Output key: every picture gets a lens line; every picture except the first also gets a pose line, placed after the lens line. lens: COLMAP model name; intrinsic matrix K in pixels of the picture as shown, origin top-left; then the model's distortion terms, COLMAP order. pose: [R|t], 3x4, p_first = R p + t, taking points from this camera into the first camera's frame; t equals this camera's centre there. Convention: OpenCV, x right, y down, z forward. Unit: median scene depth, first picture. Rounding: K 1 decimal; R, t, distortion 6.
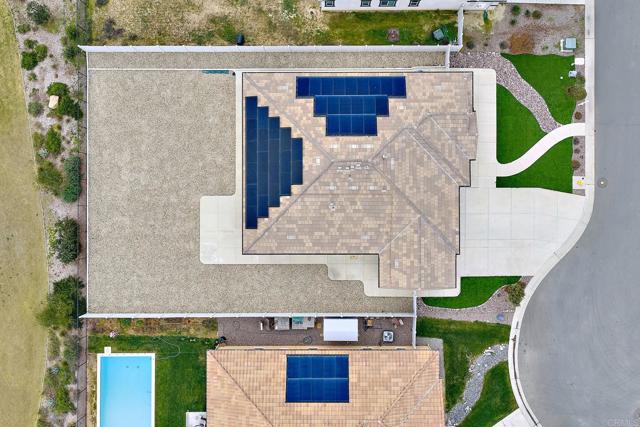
lens RADIAL K [[527.1, 0, 334.4], [0, 527.1, 201.4], [0, 0, 1]] dist [0.016453, -0.027368]
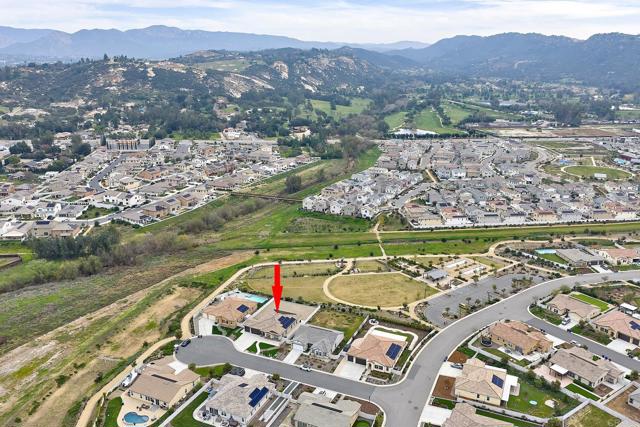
lens RADIAL K [[527.1, 0, 322.4], [0, 527.1, 211.2], [0, 0, 1]] dist [0.016453, -0.027368]
pose [[-0.405802, 0.256396, -0.877261, 3.748708], [-0.913928, -0.105672, 0.391879, -2.197963], [0.007774, 0.960778, 0.277209, -1.313071]]
